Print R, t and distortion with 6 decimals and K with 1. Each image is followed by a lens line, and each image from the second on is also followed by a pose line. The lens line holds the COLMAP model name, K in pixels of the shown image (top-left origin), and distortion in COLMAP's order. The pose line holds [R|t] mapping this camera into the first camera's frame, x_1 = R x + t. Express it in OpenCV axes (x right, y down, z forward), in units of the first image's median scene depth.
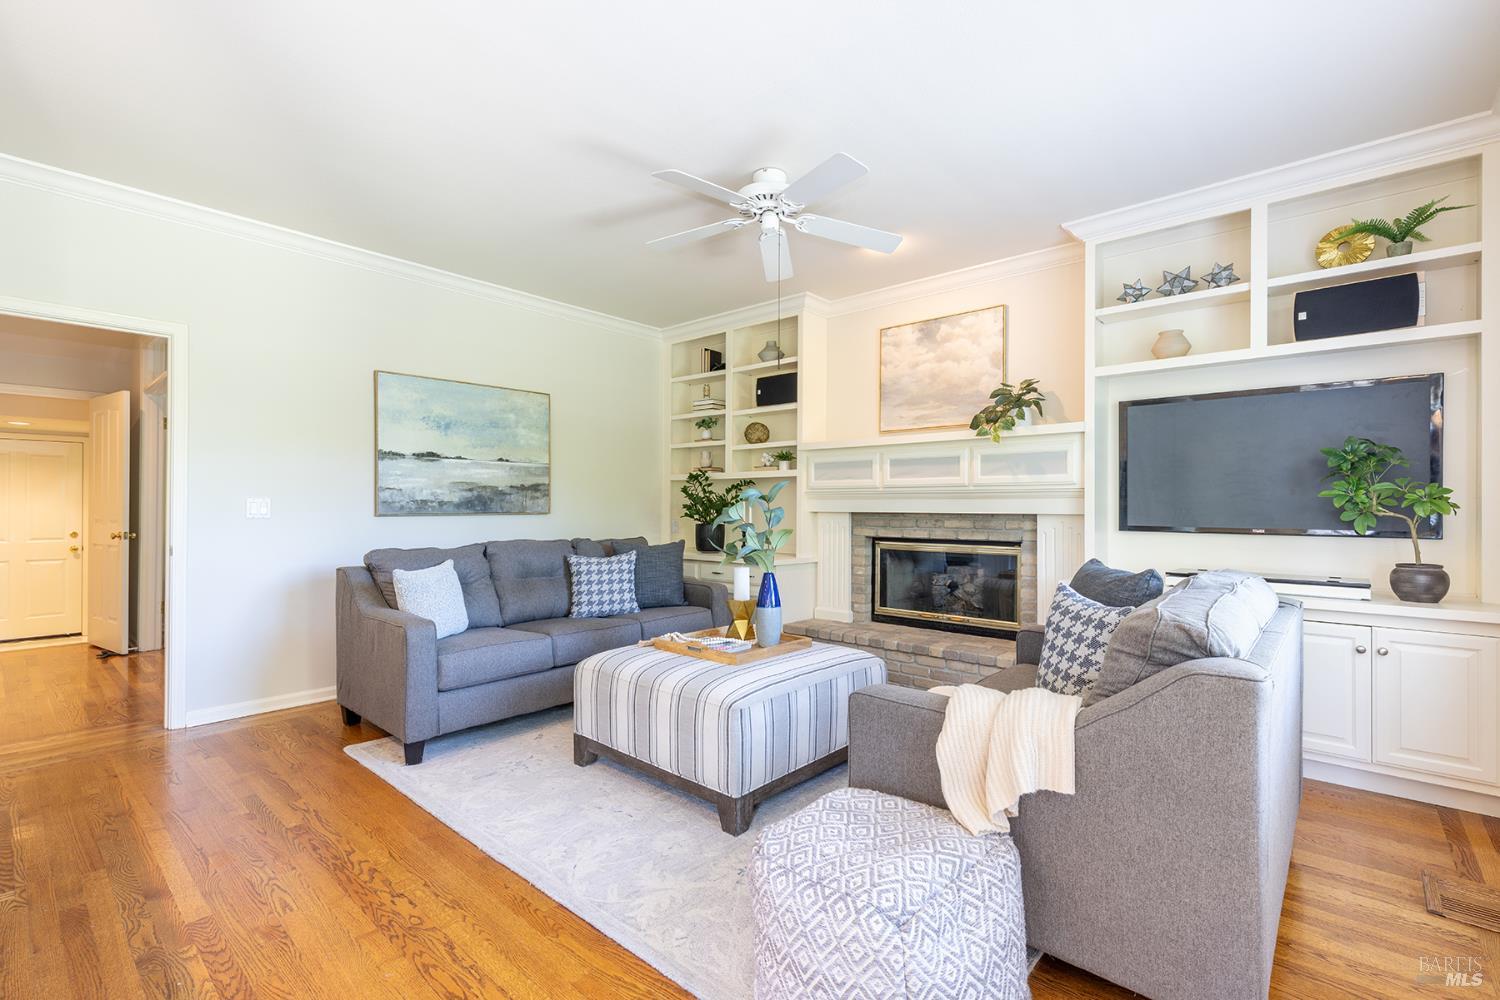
lens RADIAL K [[675.9, 0, 752.4], [0, 675.9, 501.0], [0, 0, 1]] dist [0.008458, -0.002208]
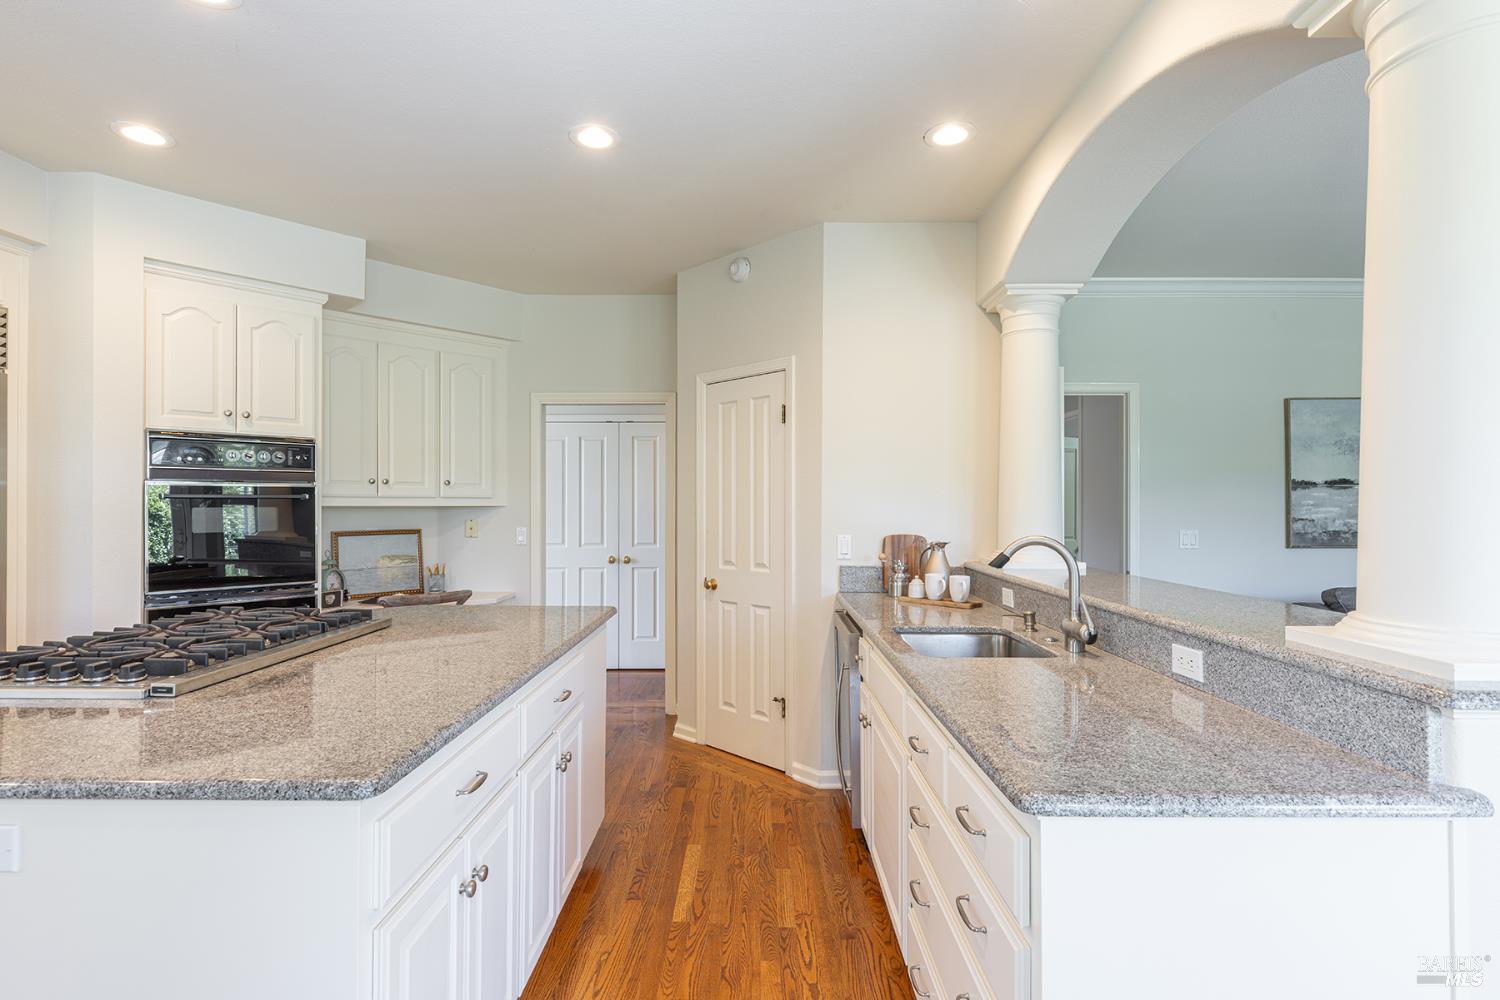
lens RADIAL K [[721.0, 0, 749.7], [0, 721.0, 505.0], [0, 0, 1]] dist [-0.002253, -0.000713]
pose [[0.654898, -0.004935, -0.755701, -0.263804], [0.008678, 0.999962, 0.000991, -0.044418], [0.755667, -0.007207, 0.654916, -0.252153]]
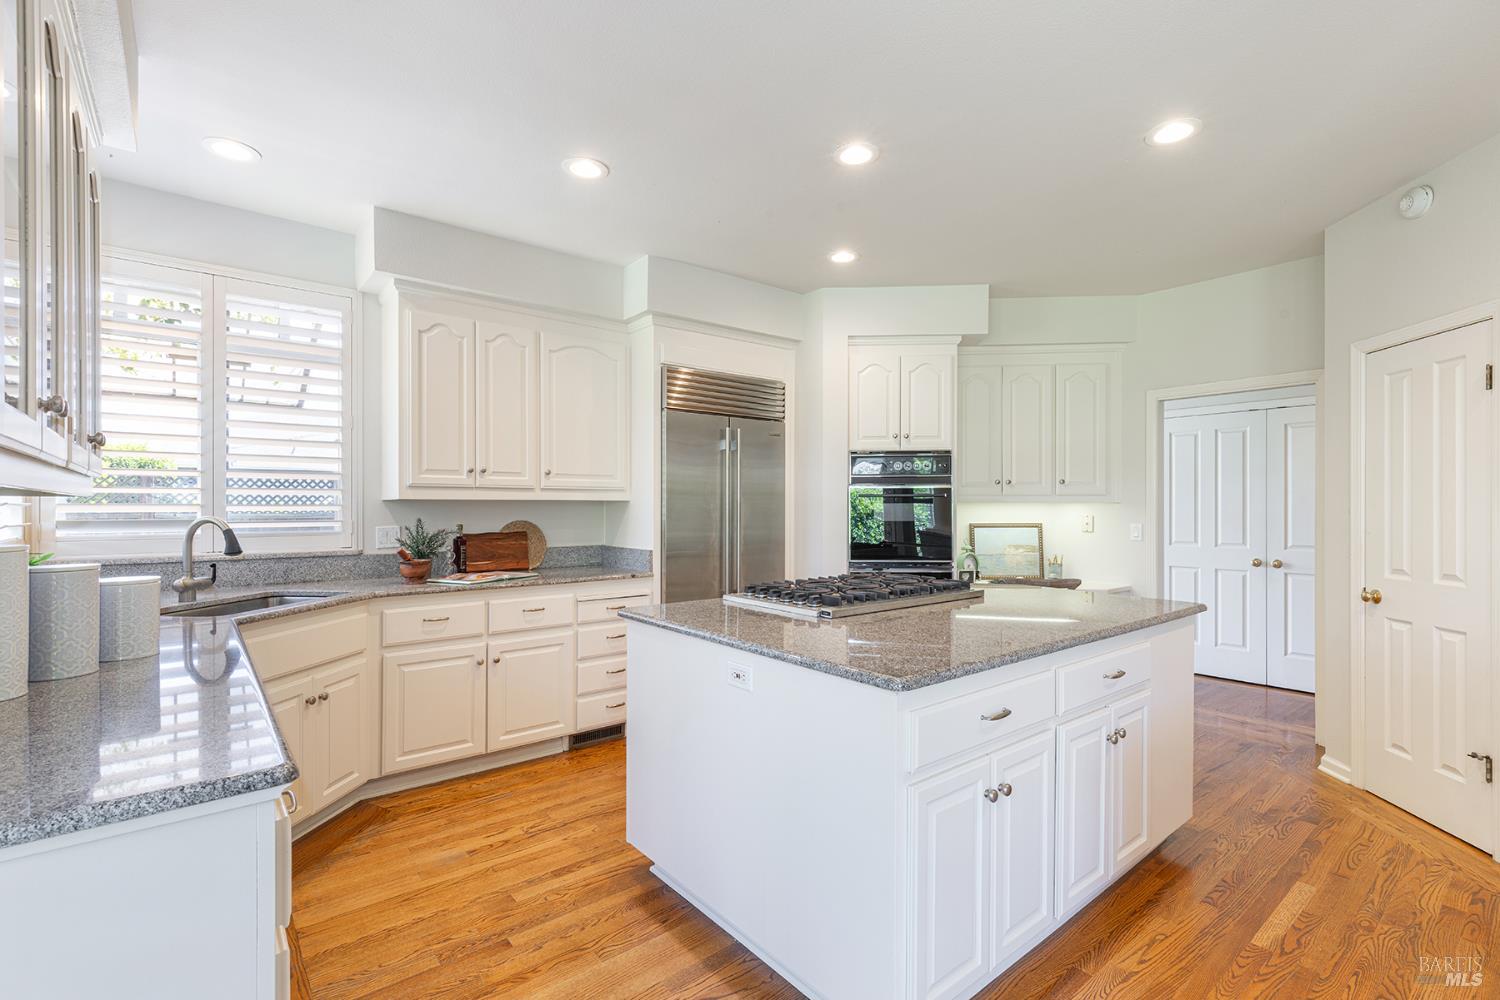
lens RADIAL K [[675.9, 0, 763.0], [0, 675.9, 507.0], [0, 0, 1]] dist [0.008458, -0.002208]
pose [[-0.159877, -0.001902, -0.987135, -0.186400], [0.007294, 0.999969, -0.003108, -0.039067], [0.987110, -0.007697, -0.159858, -0.204681]]
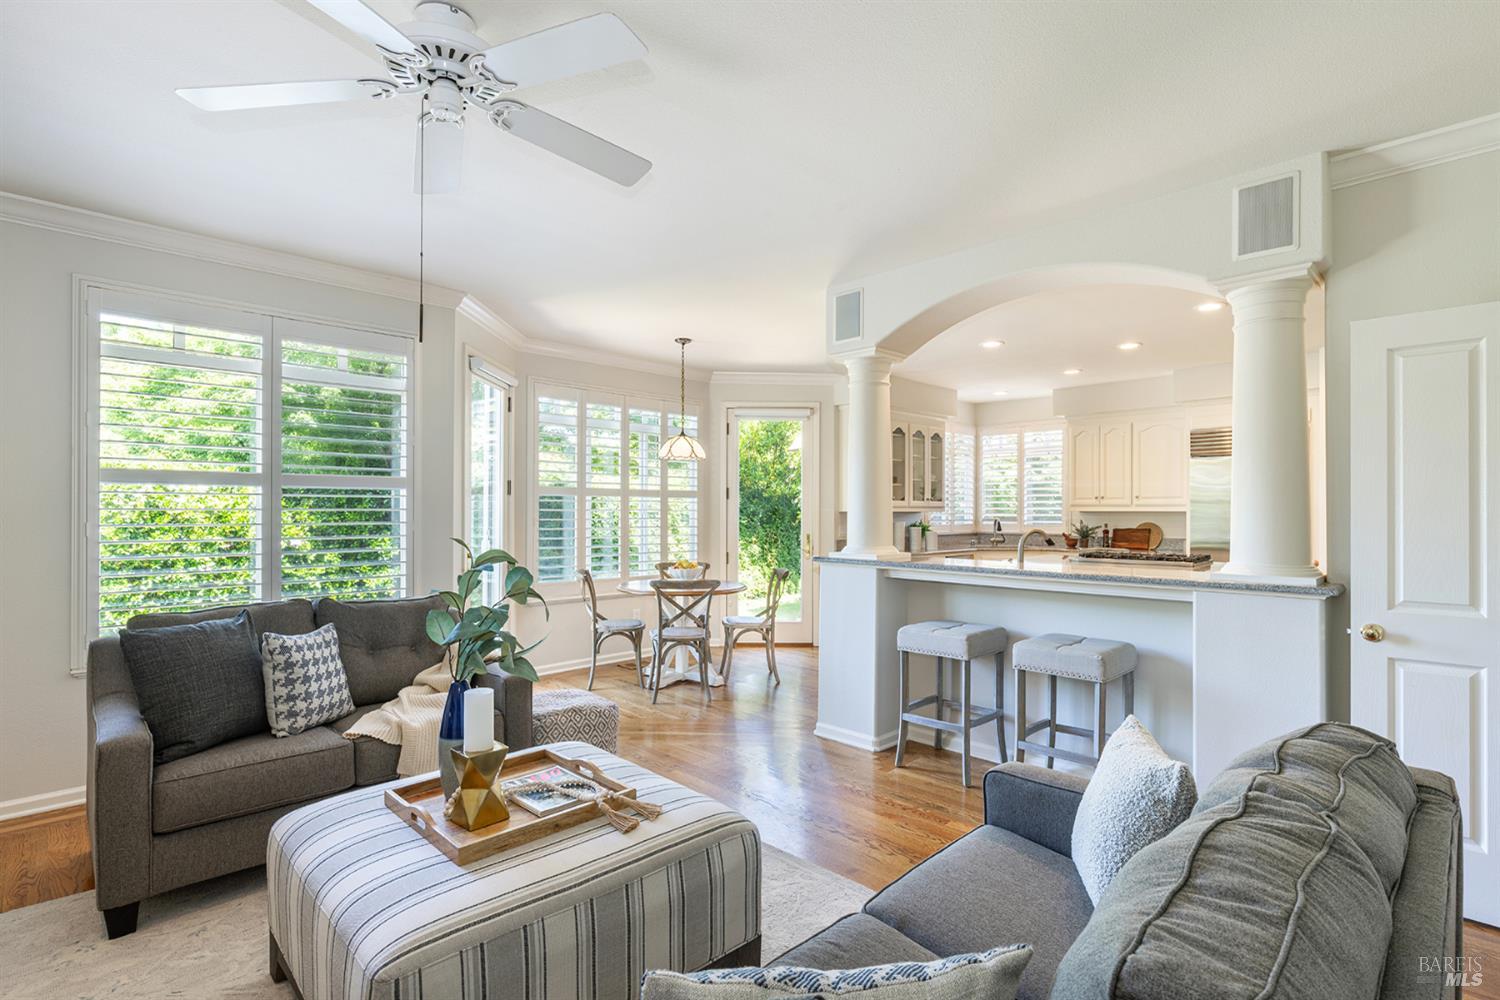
lens RADIAL K [[721.0, 0, 750.0], [0, 721.0, 505.7], [0, 0, 1]] dist [-0.002253, -0.000713]
pose [[-0.996915, -0.002815, 0.078436, -0.203869], [-0.004068, 0.999867, -0.015823, -0.035133], [-0.078381, -0.016093, -0.996794, 1.155819]]
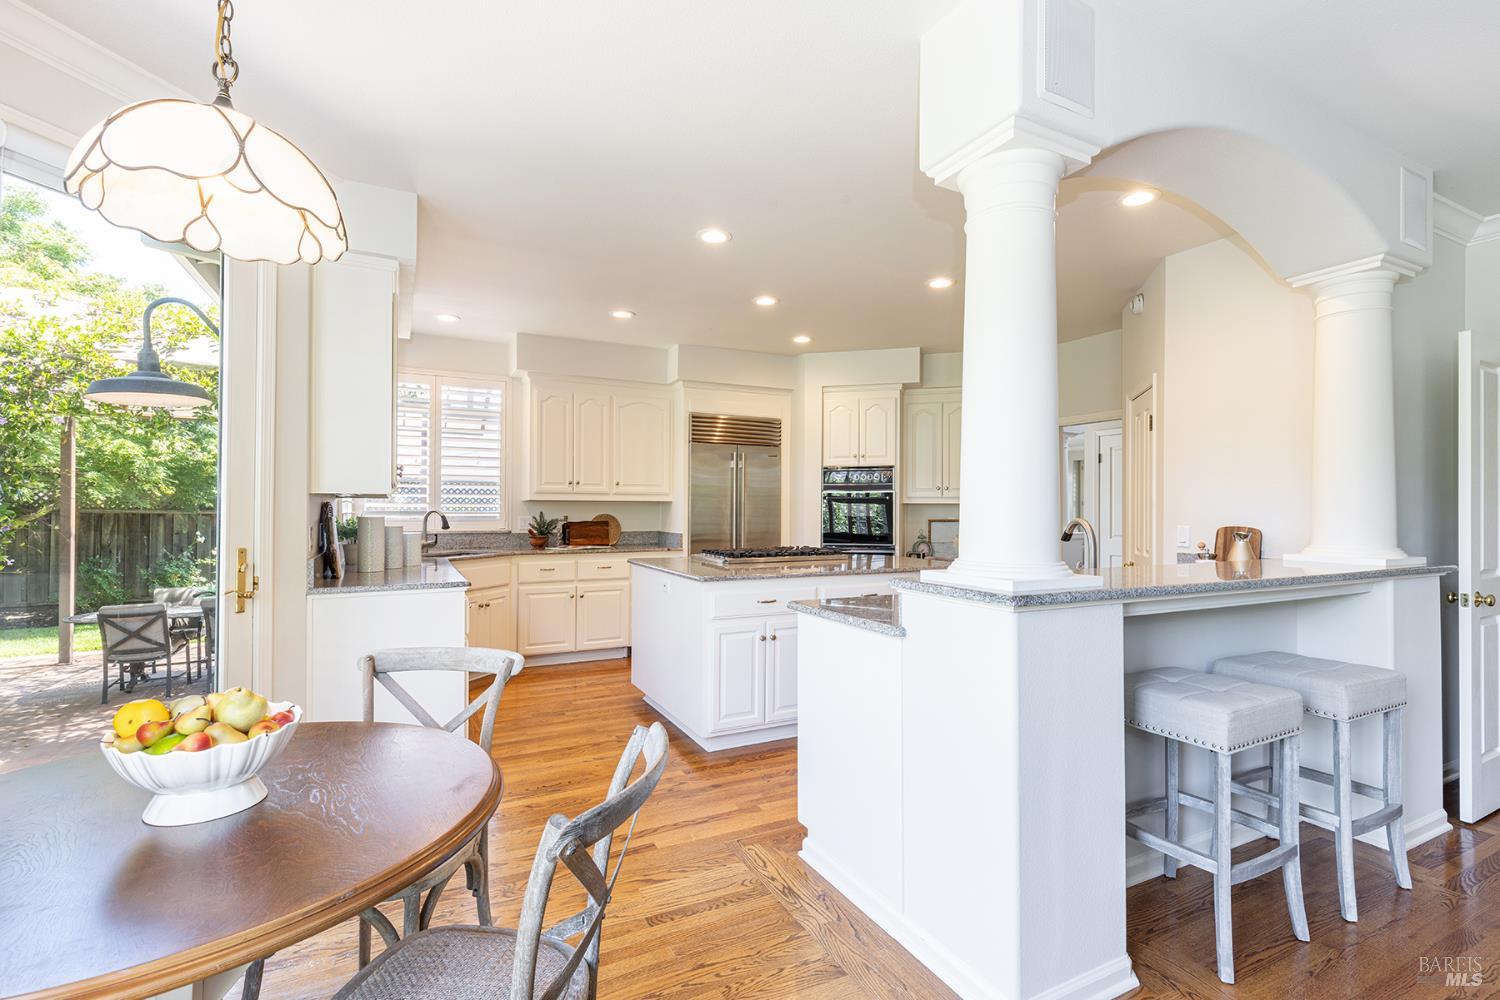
lens RADIAL K [[675.9, 0, 768.5], [0, 675.9, 502.6], [0, 0, 1]] dist [0.008458, -0.002208]
pose [[-0.354487, -0.012937, -0.934971, 0.174944], [0.002933, 0.999884, -0.014947, -0.027435], [0.935056, -0.008041, -0.354408, 0.154276]]
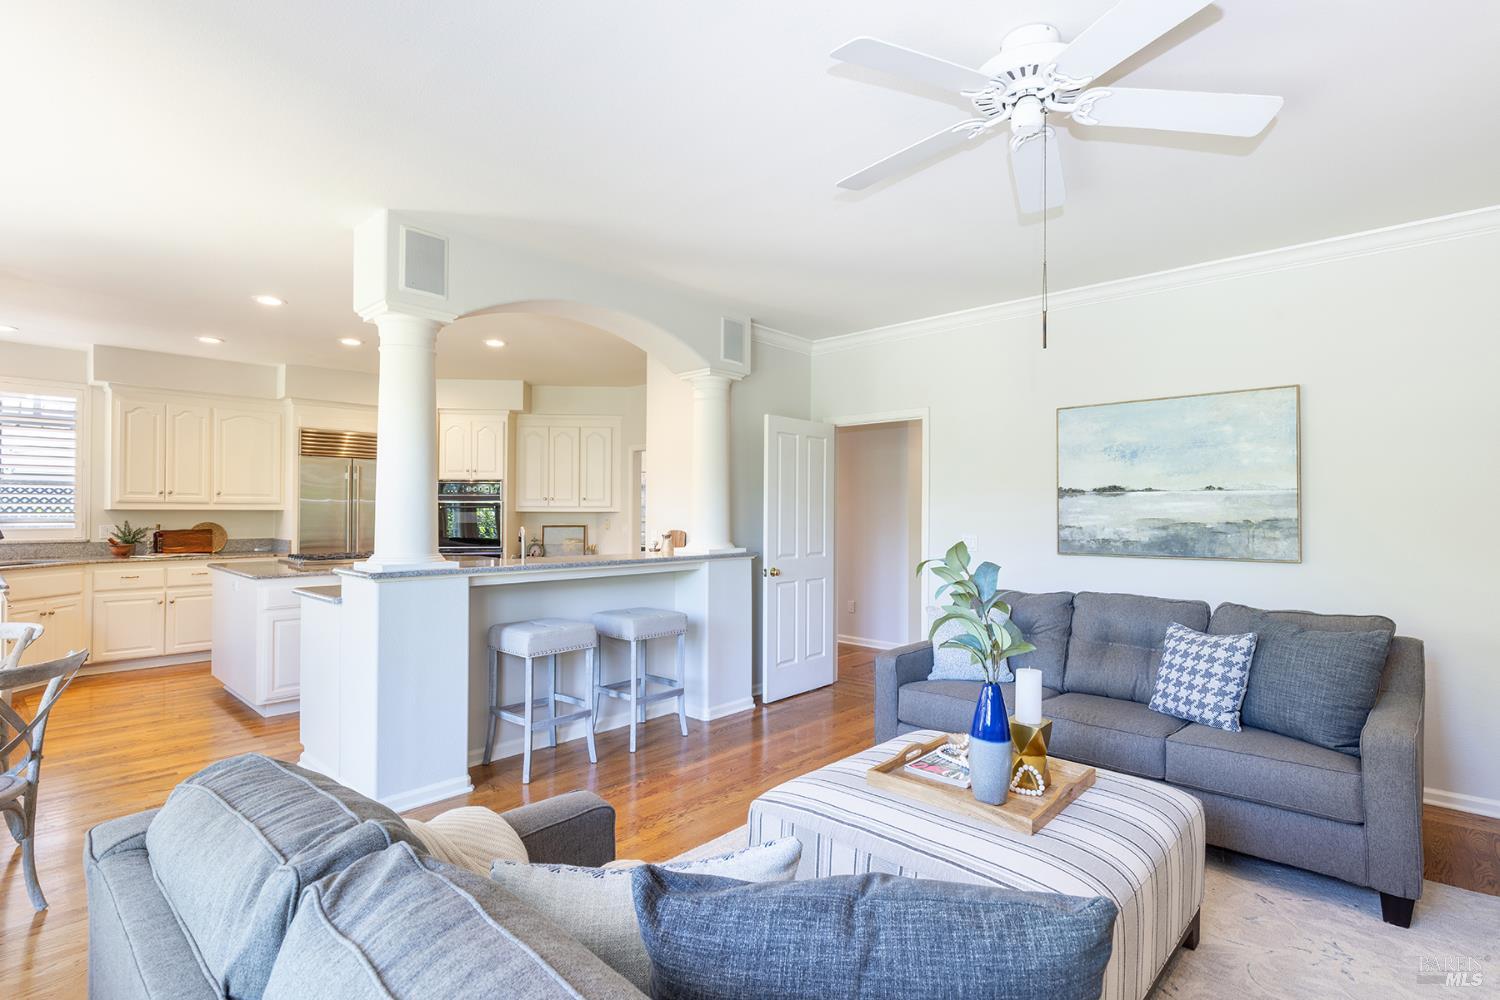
lens RADIAL K [[704.3, 0, 757.7], [0, 704.3, 506.5], [0, 0, 1]] dist [-0.003840, 0.002925]
pose [[-0.016755, -0.010190, -0.999808, 0.466819], [0.005623, 0.999931, -0.010286, -0.037782], [0.999844, -0.005794, -0.016696, 0.541766]]
